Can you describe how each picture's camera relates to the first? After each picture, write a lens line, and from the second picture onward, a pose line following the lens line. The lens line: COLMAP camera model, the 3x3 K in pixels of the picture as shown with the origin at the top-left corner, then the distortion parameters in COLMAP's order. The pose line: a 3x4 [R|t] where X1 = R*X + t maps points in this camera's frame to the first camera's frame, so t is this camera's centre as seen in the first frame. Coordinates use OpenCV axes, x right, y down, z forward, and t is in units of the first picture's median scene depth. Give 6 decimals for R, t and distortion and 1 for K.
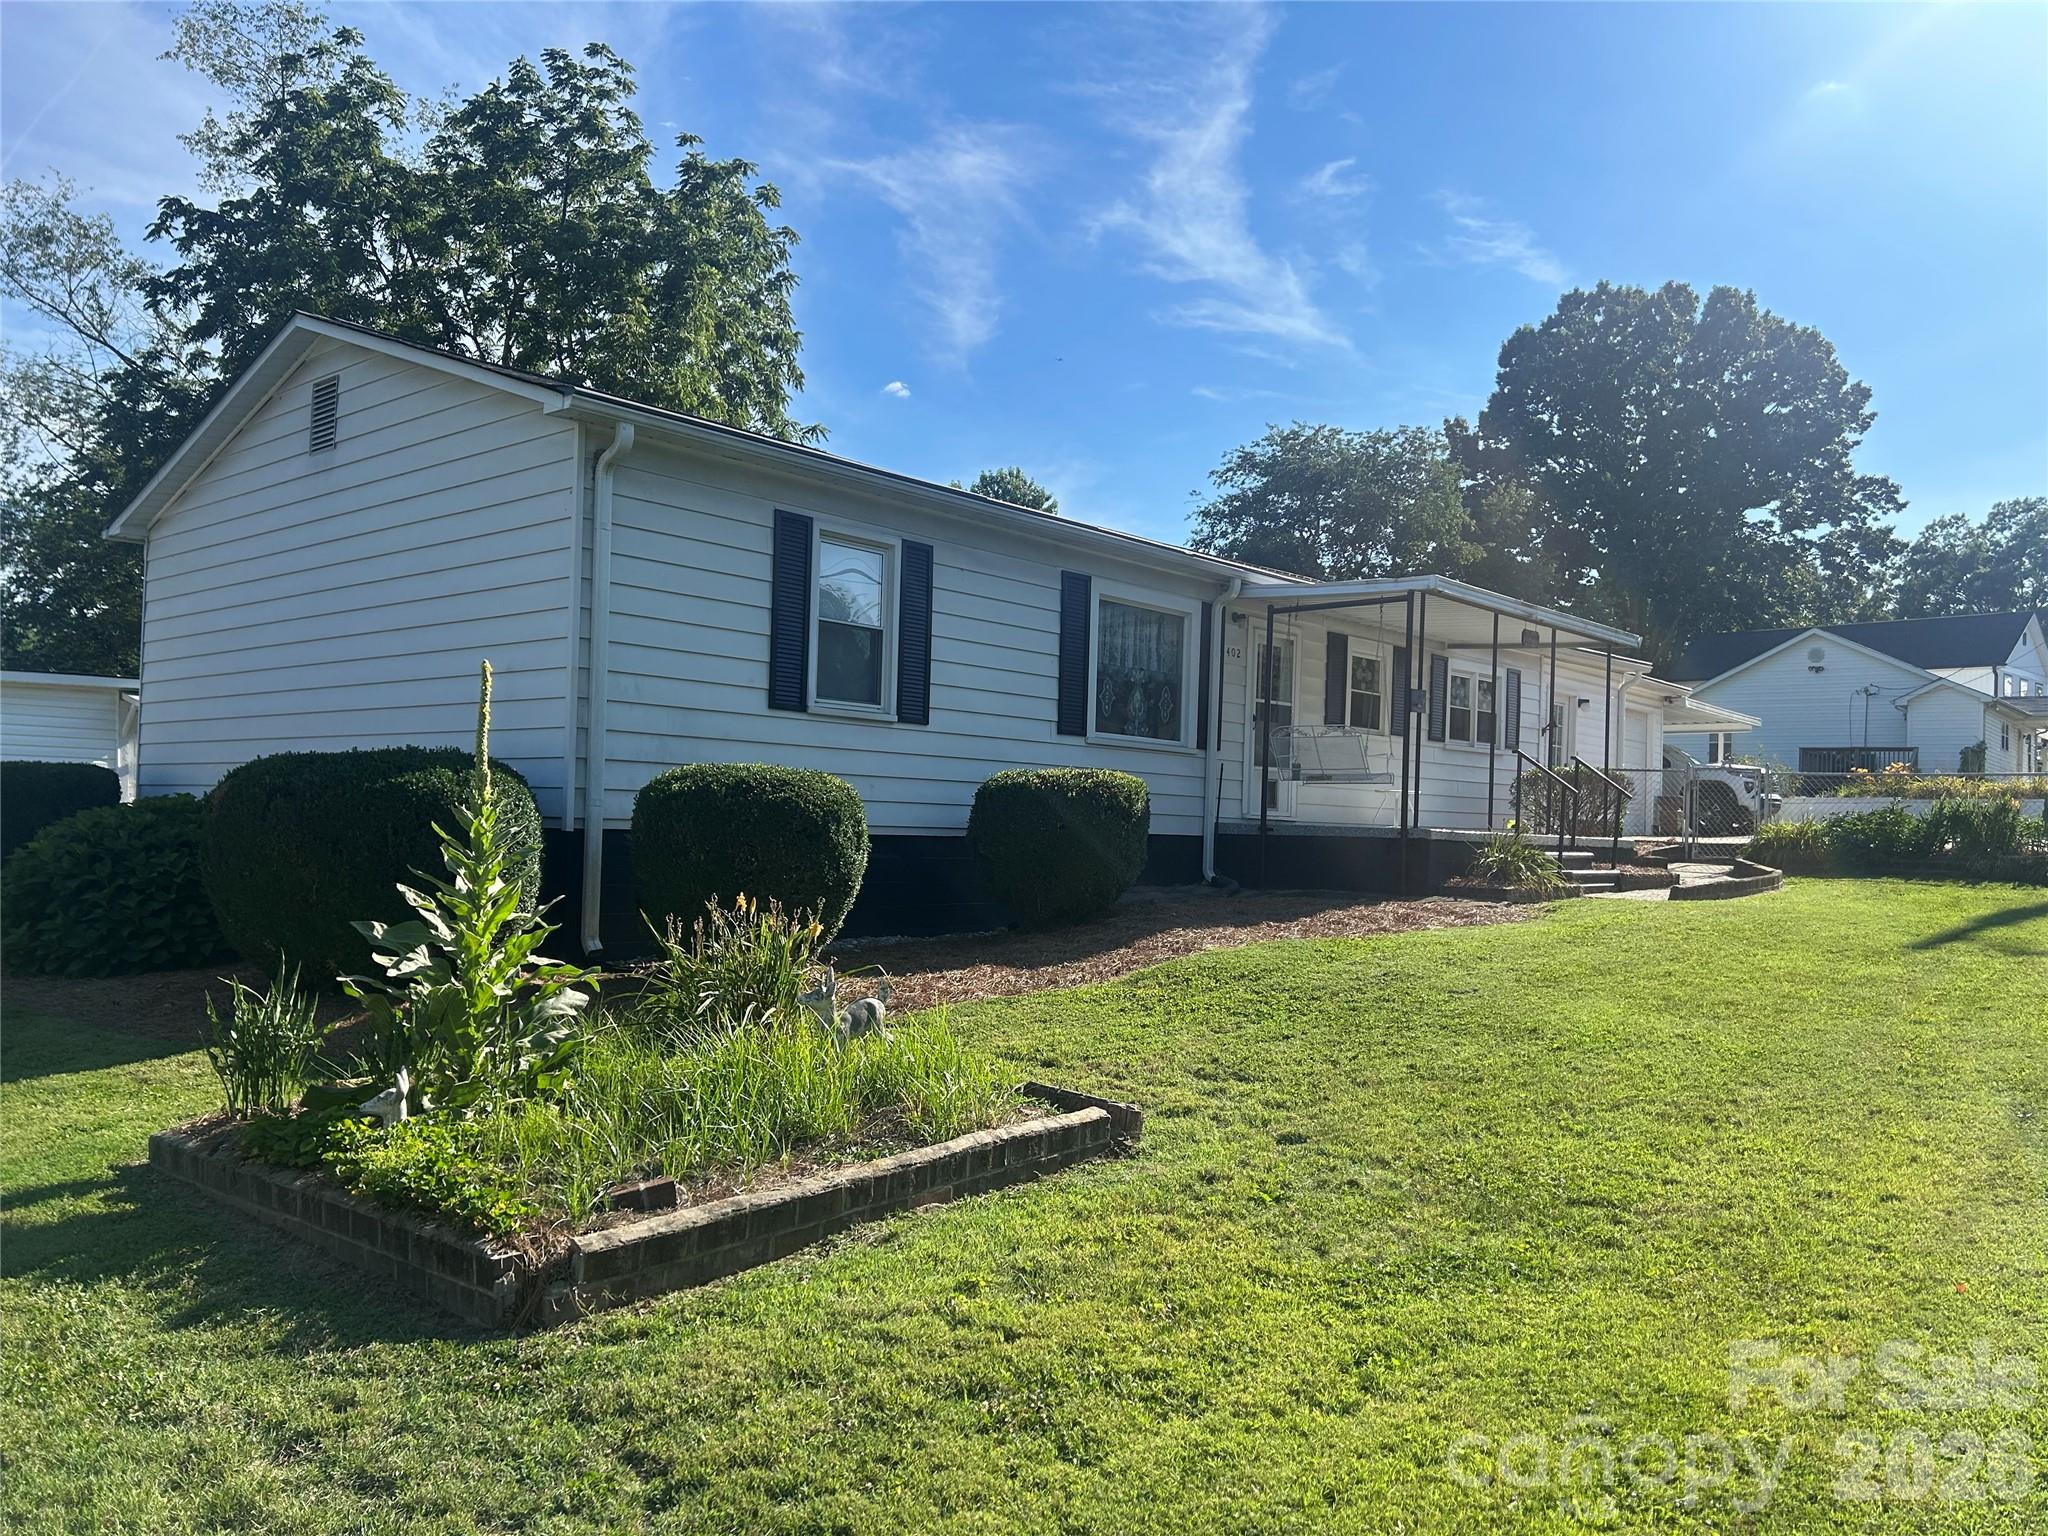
lens RADIAL K [[1525.1, 0, 1035.8], [0, 1525.1, 777.9], [0, 0, 1]] dist [0.058254, -0.058362]
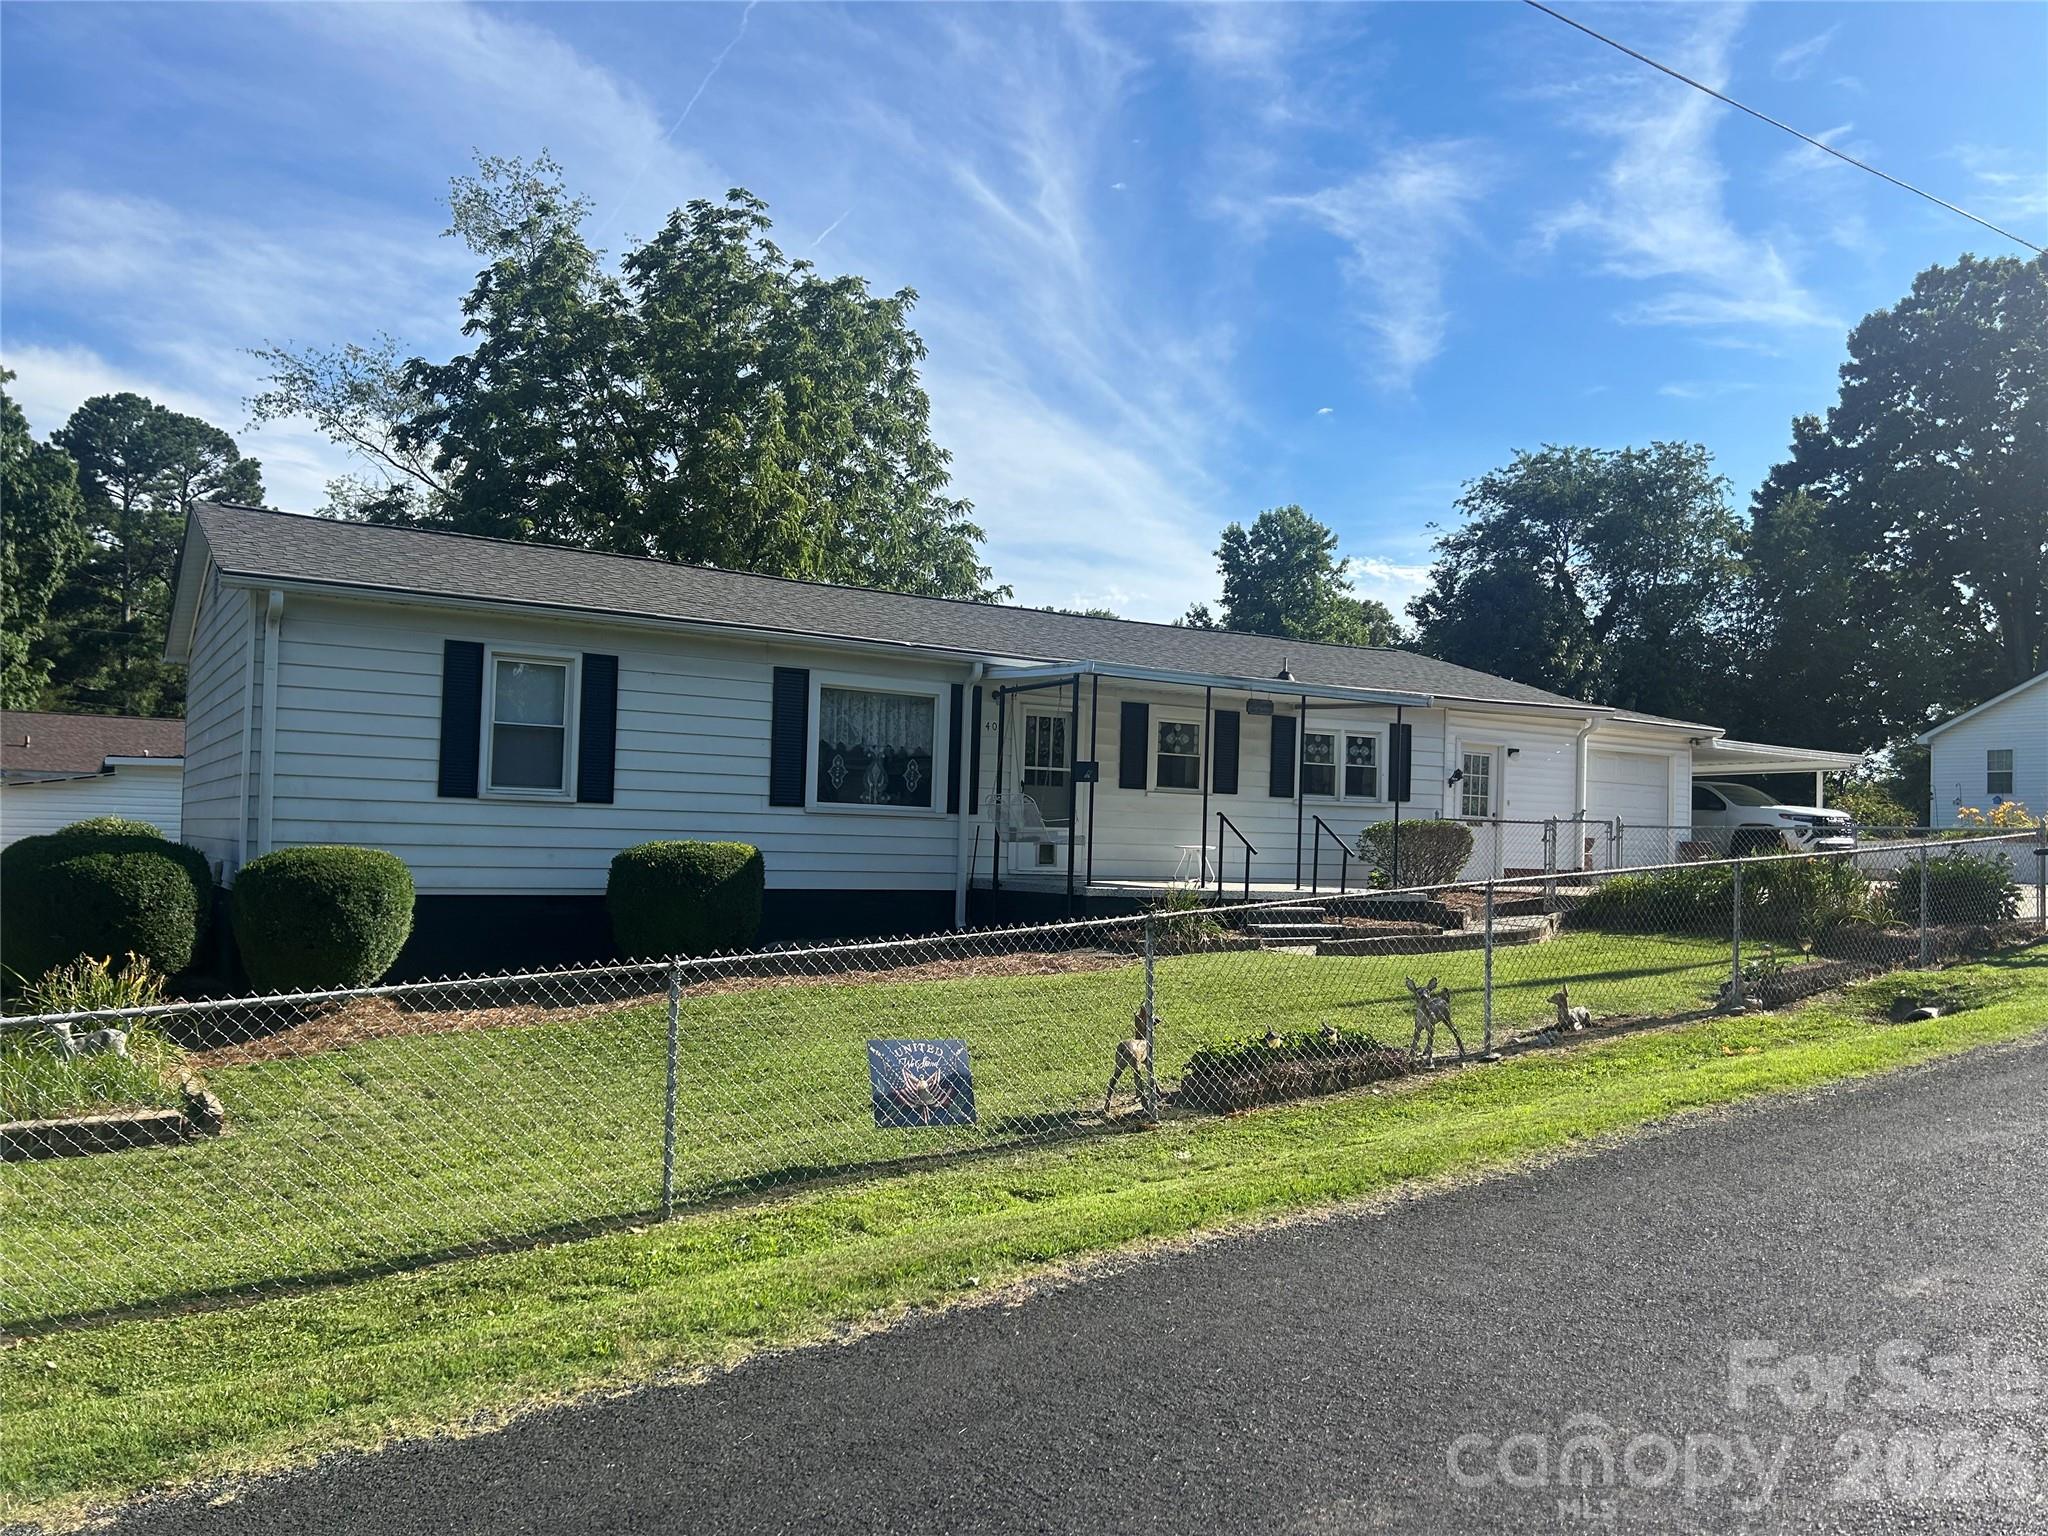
lens RADIAL K [[1525.1, 0, 1040.4], [0, 1525.1, 781.6], [0, 0, 1]] dist [0.058254, -0.058362]
pose [[0.960466, -0.015363, -0.277973, 0.251695], [0.010804, 0.999781, -0.017927, -0.011213], [0.278188, 0.014215, 0.960422, -0.033678]]
